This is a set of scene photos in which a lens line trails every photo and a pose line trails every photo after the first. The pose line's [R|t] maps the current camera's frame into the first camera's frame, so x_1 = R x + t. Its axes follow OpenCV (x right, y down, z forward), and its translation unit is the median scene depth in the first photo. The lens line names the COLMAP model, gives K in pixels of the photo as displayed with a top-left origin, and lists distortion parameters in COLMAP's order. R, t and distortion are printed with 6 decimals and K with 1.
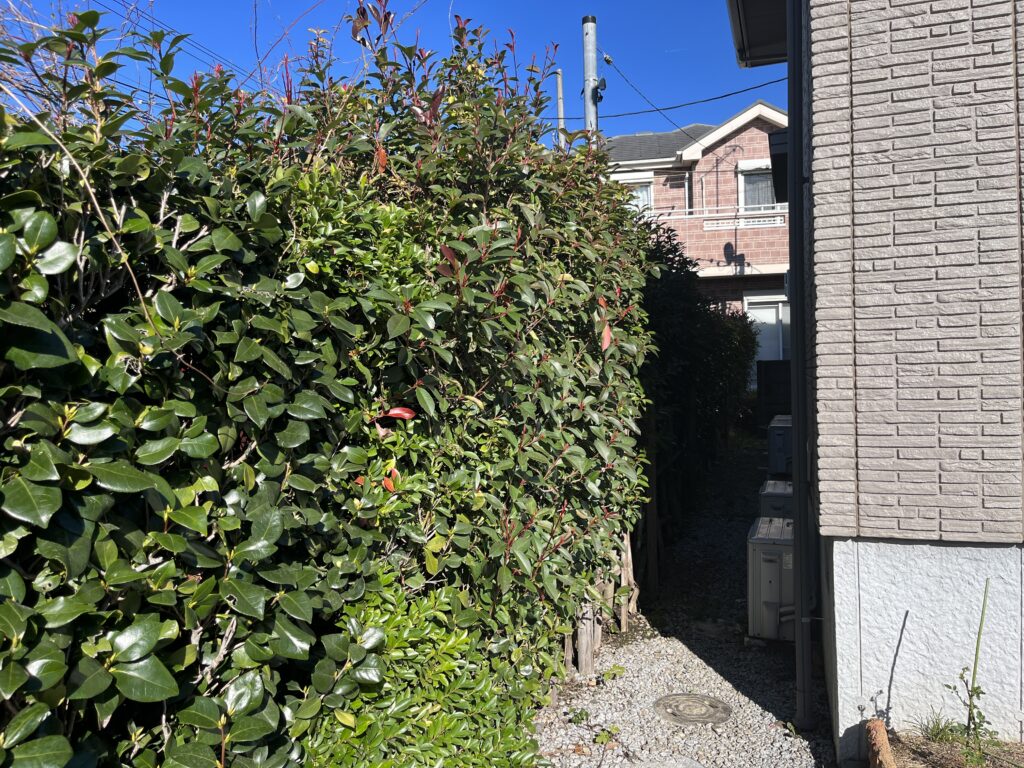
lens RADIAL K [[783.1, 0, 512.5], [0, 783.1, 382.0], [0, 0, 1]] dist [0.082593, -0.110419]
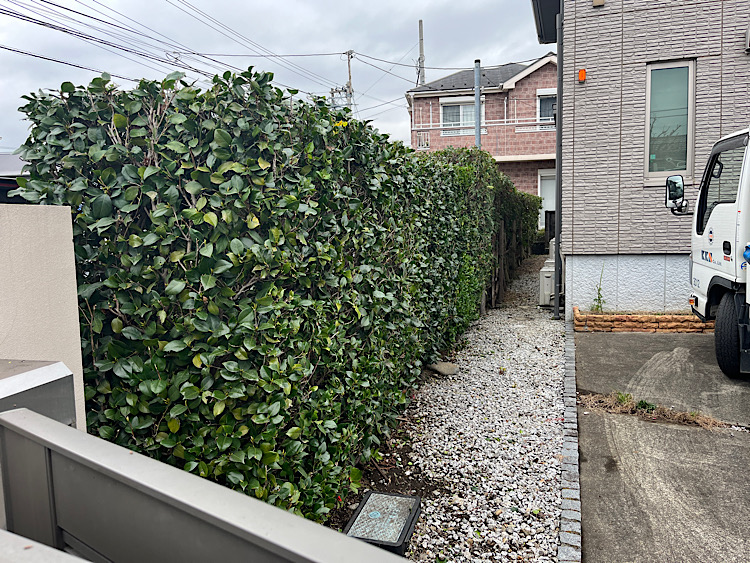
lens RADIAL K [[573.6, 0, 375.3], [0, 573.6, 280.0], [0, 0, 1]] dist [0.082593, -0.110419]
pose [[0.999844, -0.005672, 0.016732, -0.078738], [0.004198, 0.996212, 0.086853, 0.014426], [-0.017161, -0.086769, 0.996081, -0.254248]]
